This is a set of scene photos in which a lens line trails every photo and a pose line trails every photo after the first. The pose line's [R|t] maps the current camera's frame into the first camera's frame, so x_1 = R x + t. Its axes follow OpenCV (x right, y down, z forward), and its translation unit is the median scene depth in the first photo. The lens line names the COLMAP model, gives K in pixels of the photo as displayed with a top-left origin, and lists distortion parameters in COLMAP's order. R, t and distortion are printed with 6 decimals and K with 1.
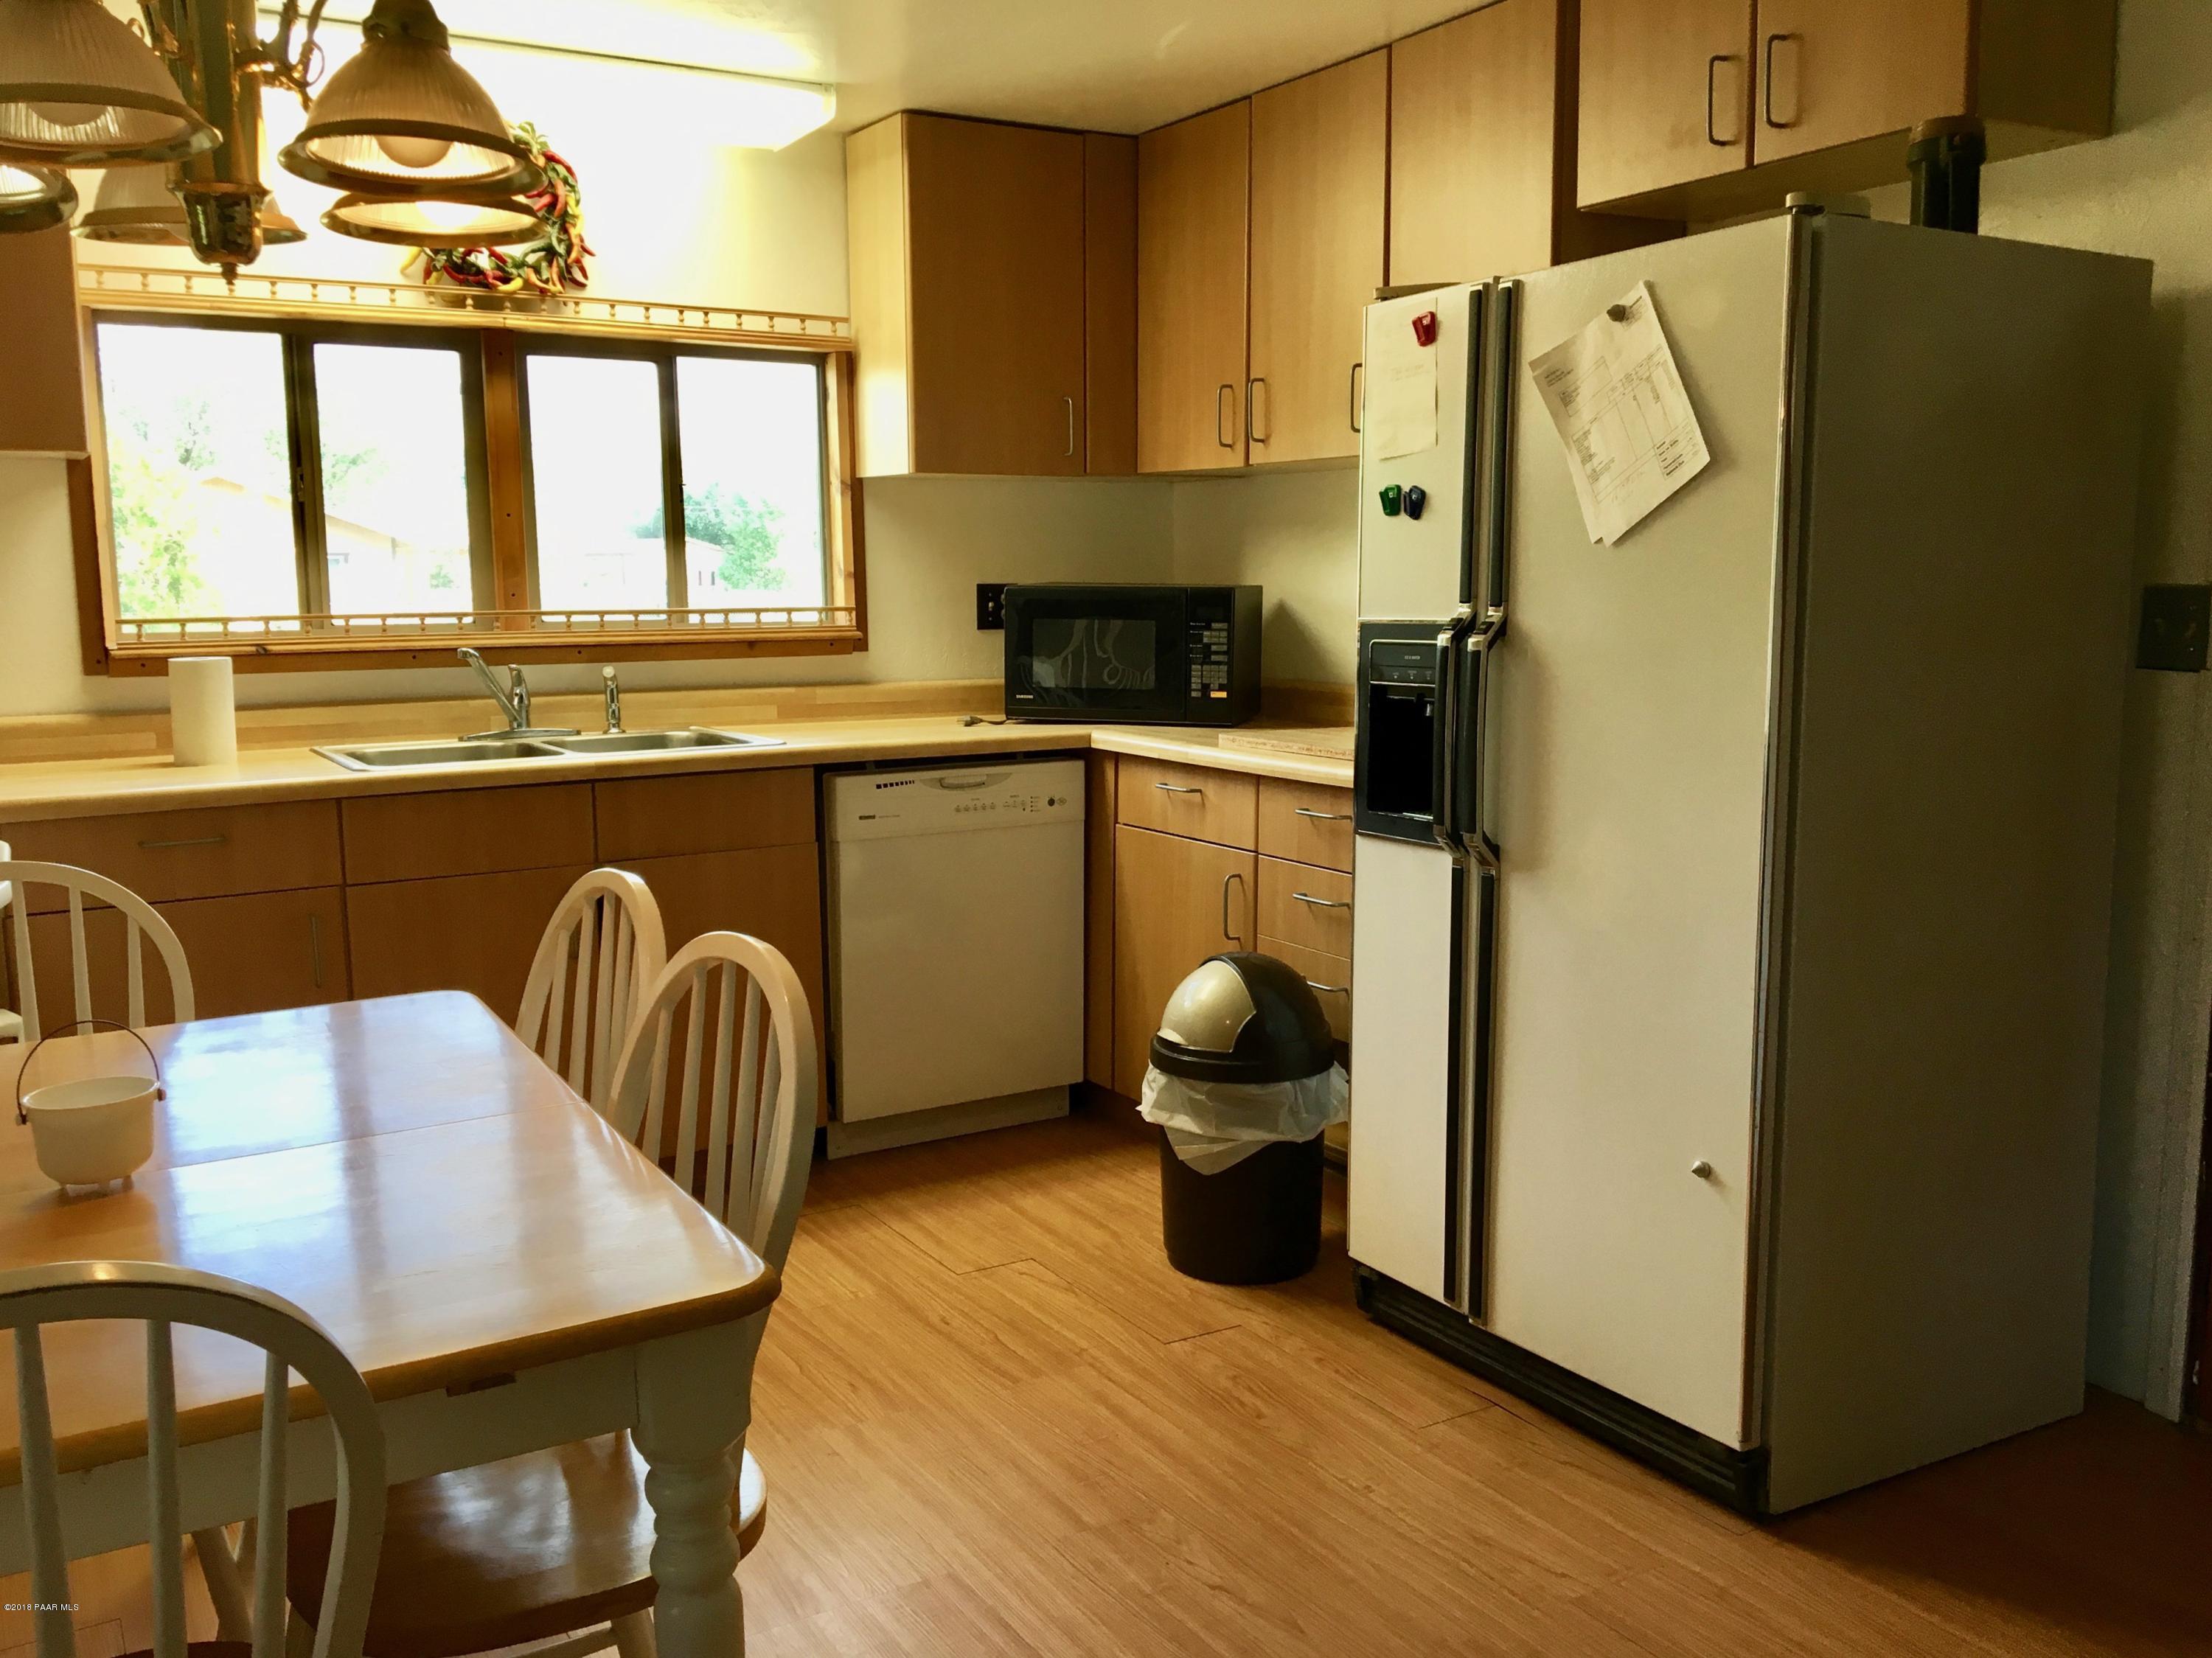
lens RADIAL K [[1904.7, 0, 1106.0], [0, 1904.7, 829.0], [0, 0, 1]] dist [0.106496, -0.153754]
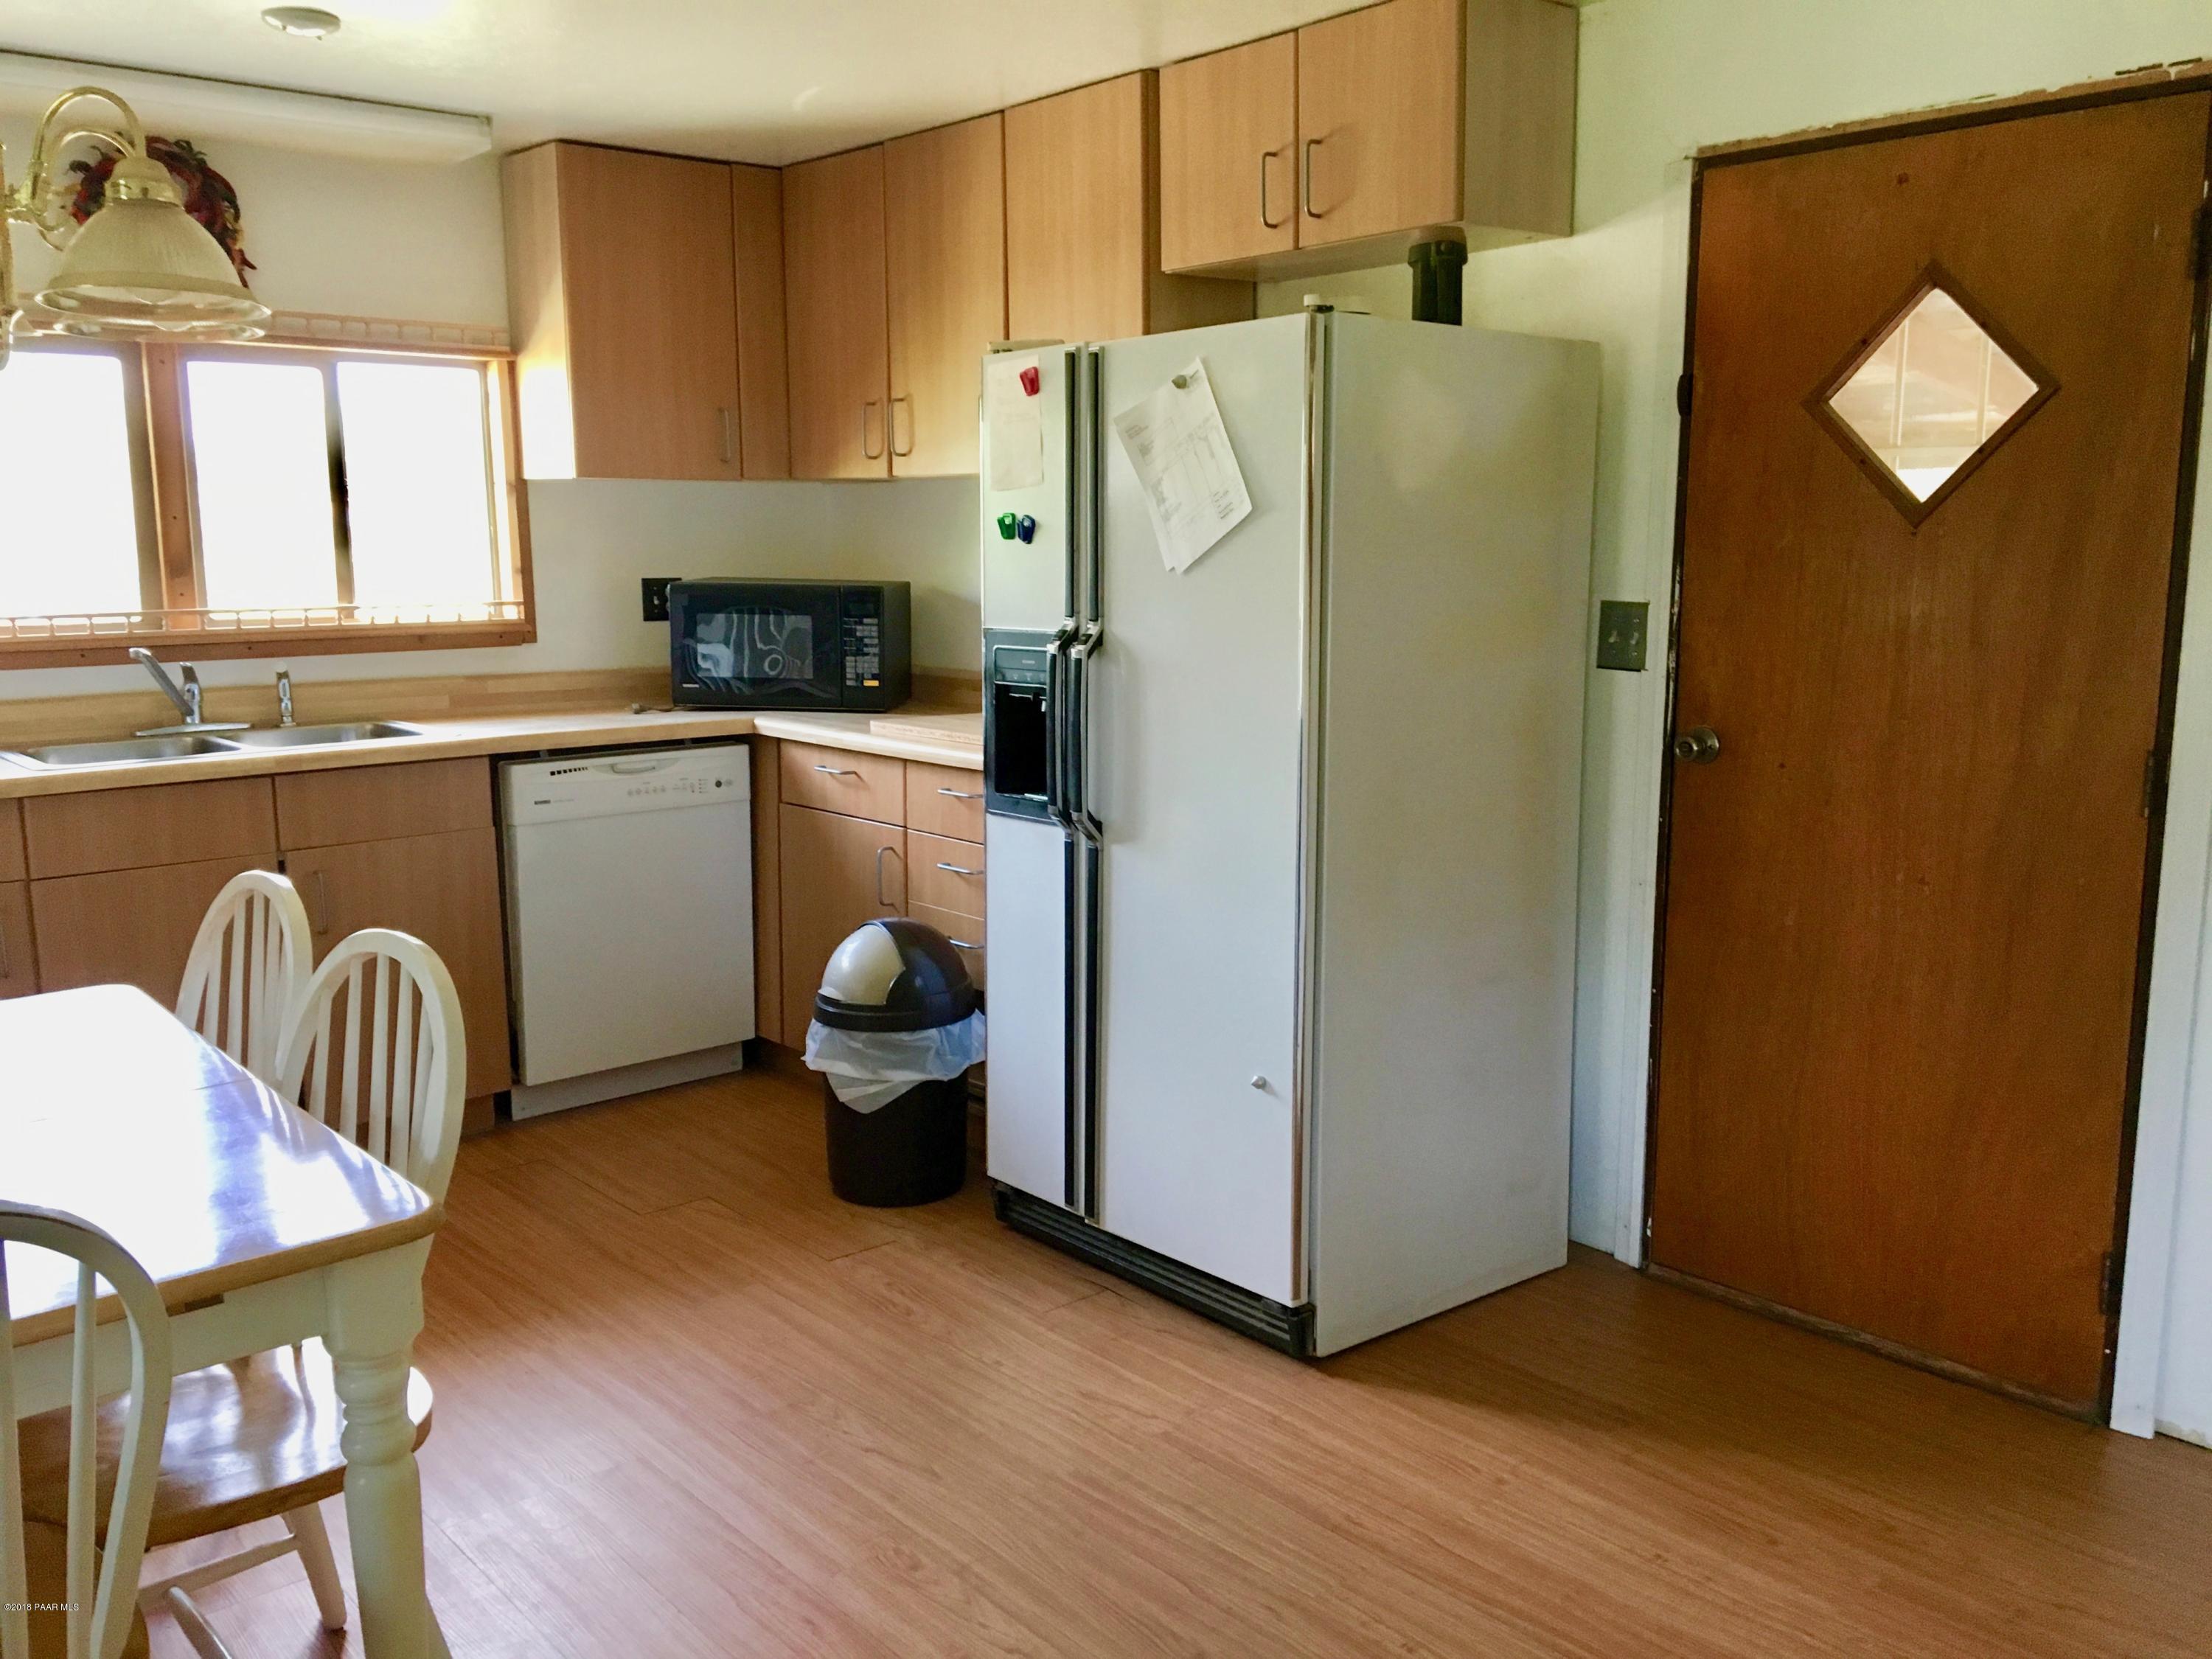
lens RADIAL K [[1904.9, 0, 1106.0], [0, 1904.9, 829.5], [0, 0, 1]] dist [0.106496, -0.153754]
pose [[0.986052, -0.023861, 0.164718, 0.011904], [0.019836, 0.999464, 0.026037, -0.015987], [-0.165251, -0.022406, 0.985997, -0.154771]]
